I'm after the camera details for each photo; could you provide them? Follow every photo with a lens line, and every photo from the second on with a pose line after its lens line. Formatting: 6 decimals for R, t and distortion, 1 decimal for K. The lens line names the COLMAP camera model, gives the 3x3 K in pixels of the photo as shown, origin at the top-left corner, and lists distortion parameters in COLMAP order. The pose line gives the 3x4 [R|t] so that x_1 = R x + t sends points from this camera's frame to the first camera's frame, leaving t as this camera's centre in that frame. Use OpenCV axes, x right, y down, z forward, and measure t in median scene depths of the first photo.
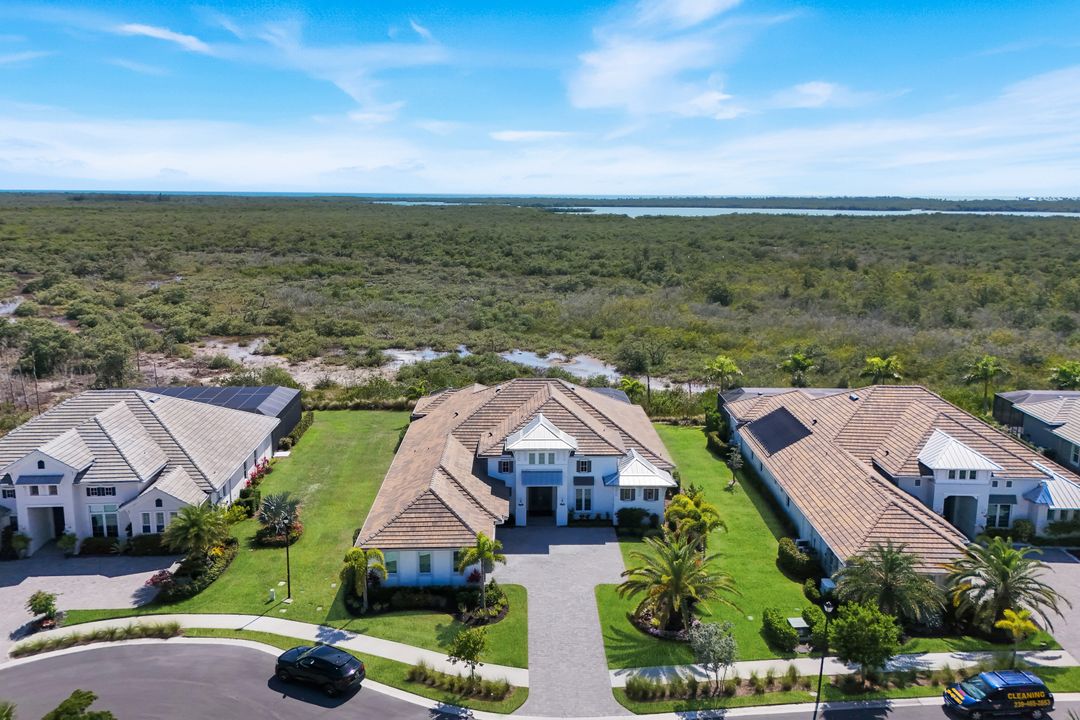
lens RADIAL K [[780.9, 0, 536.0], [0, 780.9, 323.5], [0, 0, 1]] dist [0.048025, -0.013903]
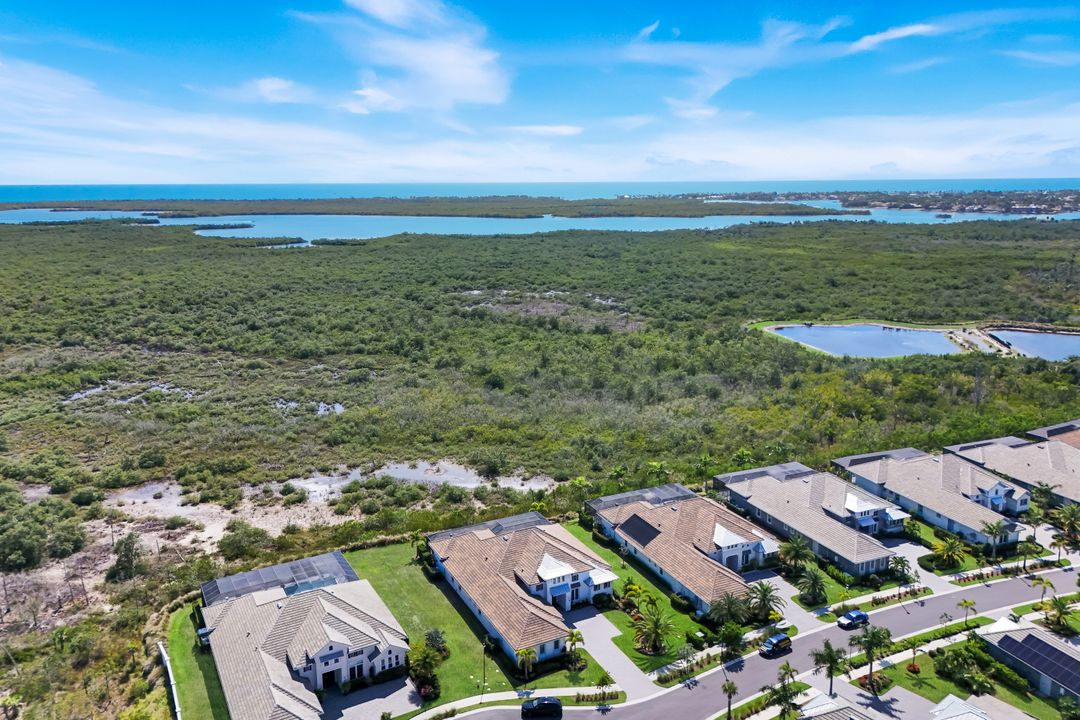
lens RADIAL K [[780.9, 0, 540.5], [0, 780.9, 357.7], [0, 0, 1]] dist [0.048025, -0.013903]
pose [[0.903015, -0.100115, 0.417781, -0.817963], [0.079700, 0.994626, 0.066079, -0.525753], [-0.422152, -0.026373, 0.906141, -0.759009]]
